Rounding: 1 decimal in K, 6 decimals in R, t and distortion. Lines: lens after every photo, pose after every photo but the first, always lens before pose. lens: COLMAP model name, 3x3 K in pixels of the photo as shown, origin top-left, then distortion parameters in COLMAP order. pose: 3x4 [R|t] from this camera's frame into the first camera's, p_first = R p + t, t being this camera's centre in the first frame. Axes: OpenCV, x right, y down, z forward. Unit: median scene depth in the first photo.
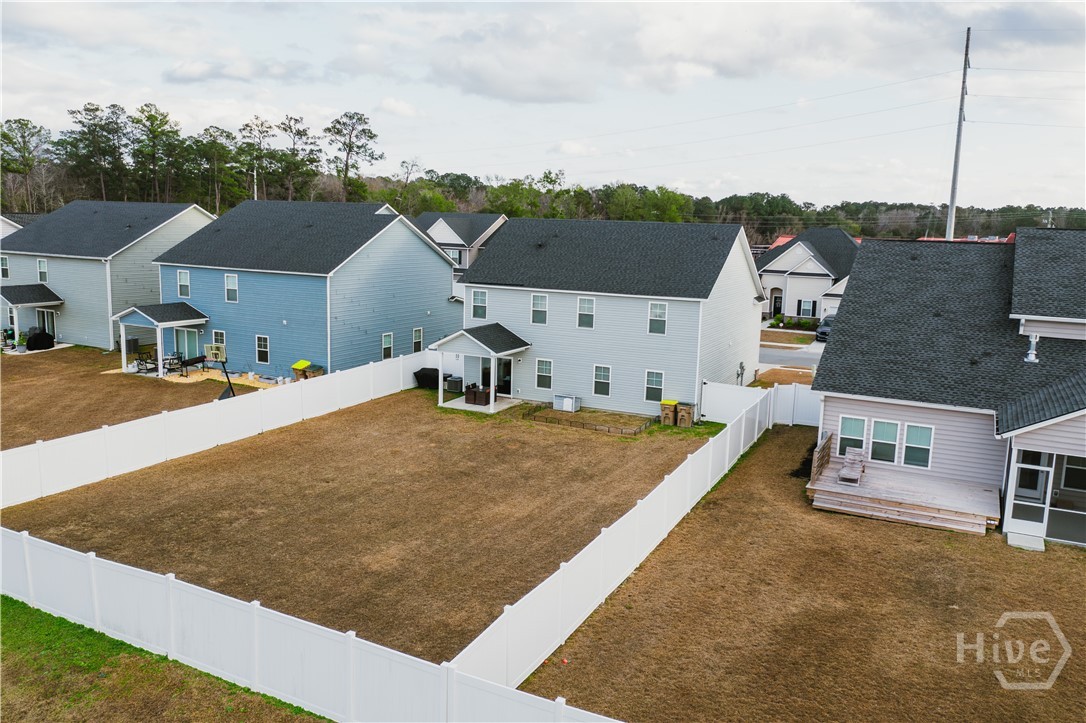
lens RADIAL K [[865.5, 0, 543.0], [0, 865.5, 361.5], [0, 0, 1]] dist [-0.001788, 0.000909]
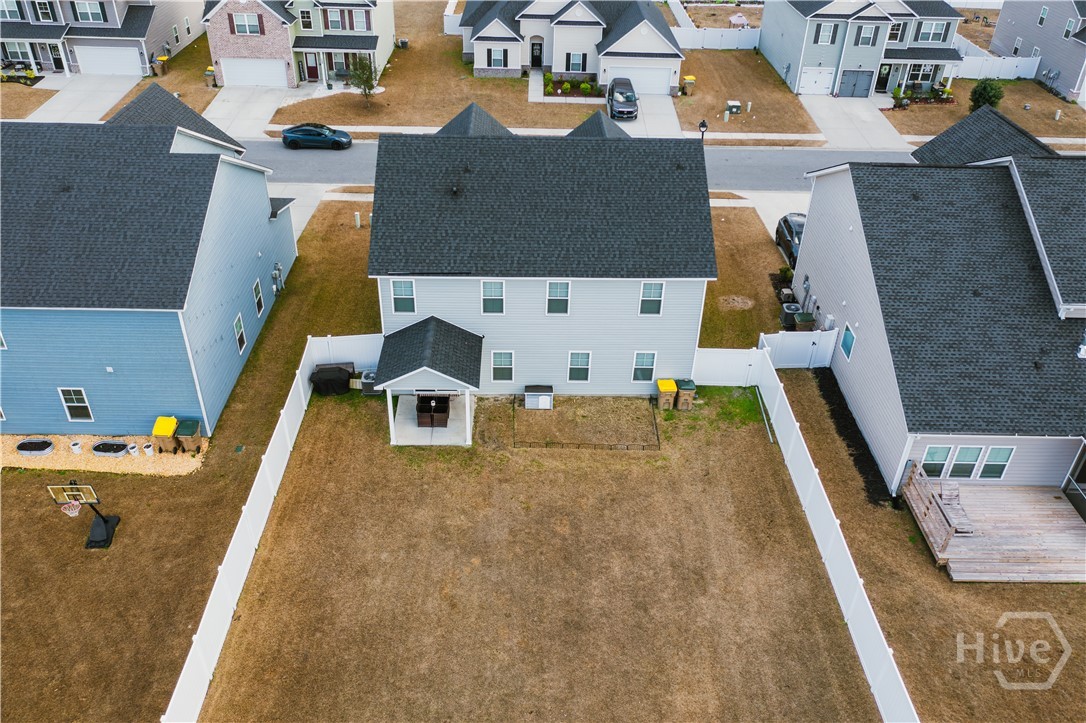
lens RADIAL K [[865.5, 0, 543.0], [0, 865.5, 361.5], [0, 0, 1]] dist [-0.001788, 0.000909]
pose [[0.886209, -0.265983, 0.379324, -0.281289], [0.074884, 0.890242, 0.449290, -0.363489], [-0.457193, -0.369760, 0.808858, 0.338257]]
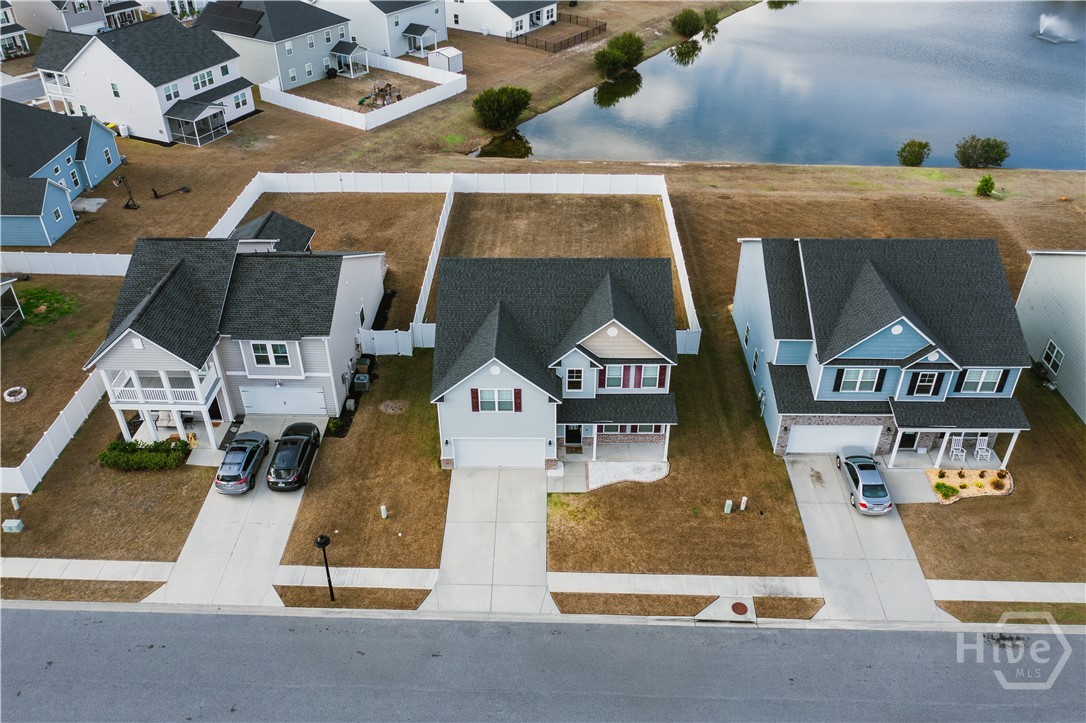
lens RADIAL K [[865.5, 0, 543.0], [0, 865.5, 361.5], [0, 0, 1]] dist [-0.001788, 0.000909]
pose [[-0.901396, 0.222162, -0.371657, 0.583901], [-0.095119, 0.735774, 0.670514, -0.867724], [0.422418, 0.639751, -0.642092, 1.947300]]
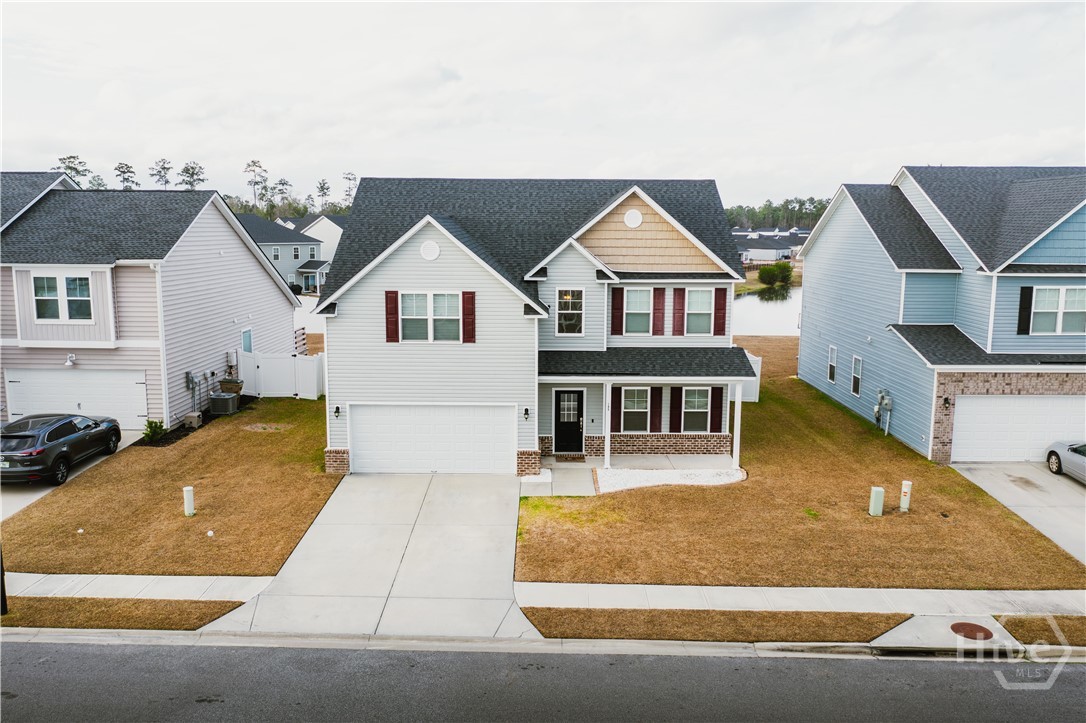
lens RADIAL K [[870.8, 0, 543.0], [0, 870.8, 361.5], [0, 0, 1]] dist [-0.002720, 0.000864]
pose [[-0.897193, 0.032853, -0.440416, 0.441388], [-0.103989, 0.953476, 0.282966, -0.245334], [0.429222, 0.299674, -0.852035, 1.817495]]
